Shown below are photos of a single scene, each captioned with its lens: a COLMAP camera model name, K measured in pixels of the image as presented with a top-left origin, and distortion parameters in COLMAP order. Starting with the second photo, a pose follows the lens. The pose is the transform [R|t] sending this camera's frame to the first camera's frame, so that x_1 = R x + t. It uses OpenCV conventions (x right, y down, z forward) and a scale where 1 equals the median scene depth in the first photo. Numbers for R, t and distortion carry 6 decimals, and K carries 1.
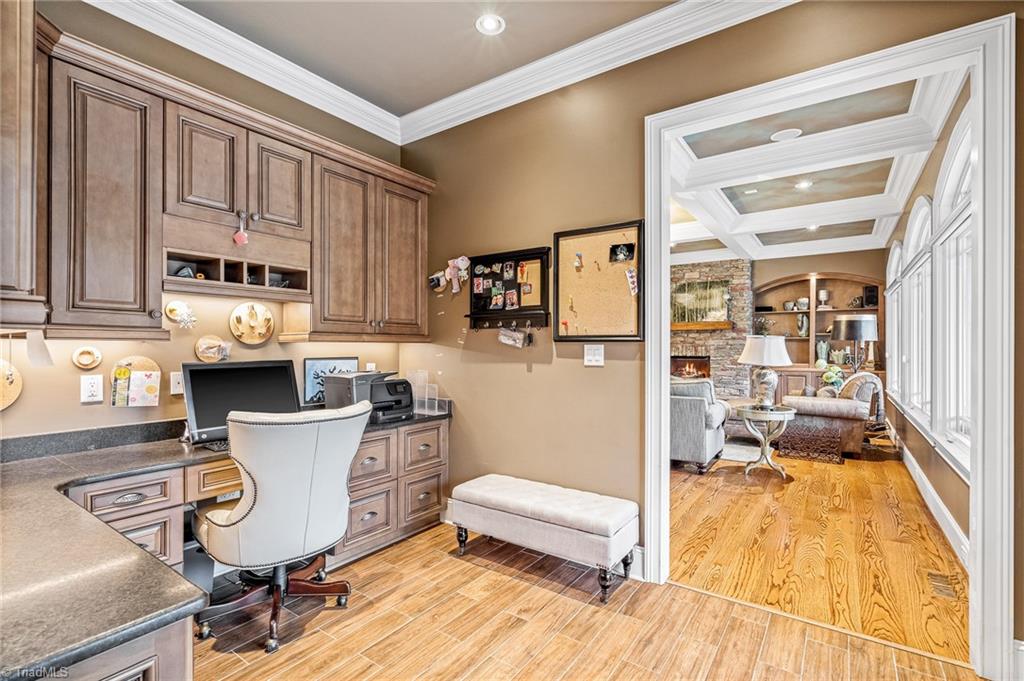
lens RADIAL K [[467.3, 0, 512.4], [0, 467.3, 345.0], [0, 0, 1]] dist [0.000766, 0.001280]
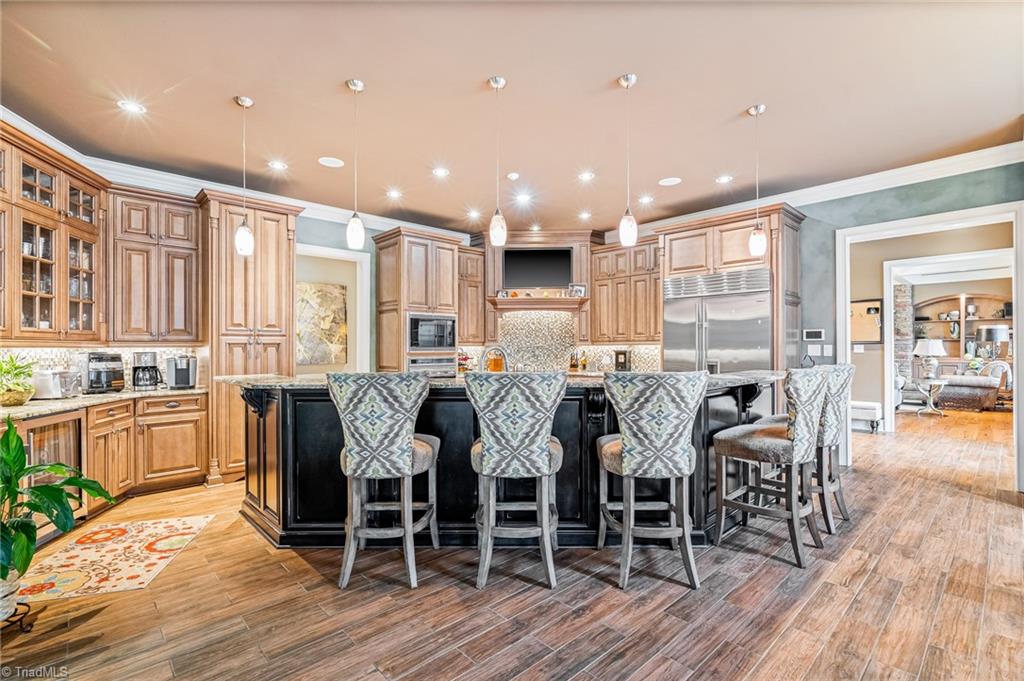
lens RADIAL K [[467.3, 0, 514.1], [0, 467.3, 345.4], [0, 0, 1]] dist [0.000766, 0.001280]
pose [[0.979380, -0.006509, -0.201920, -0.421232], [0.006069, 0.999978, -0.002800, -0.001039], [0.201933, 0.001517, 0.979398, -0.693873]]
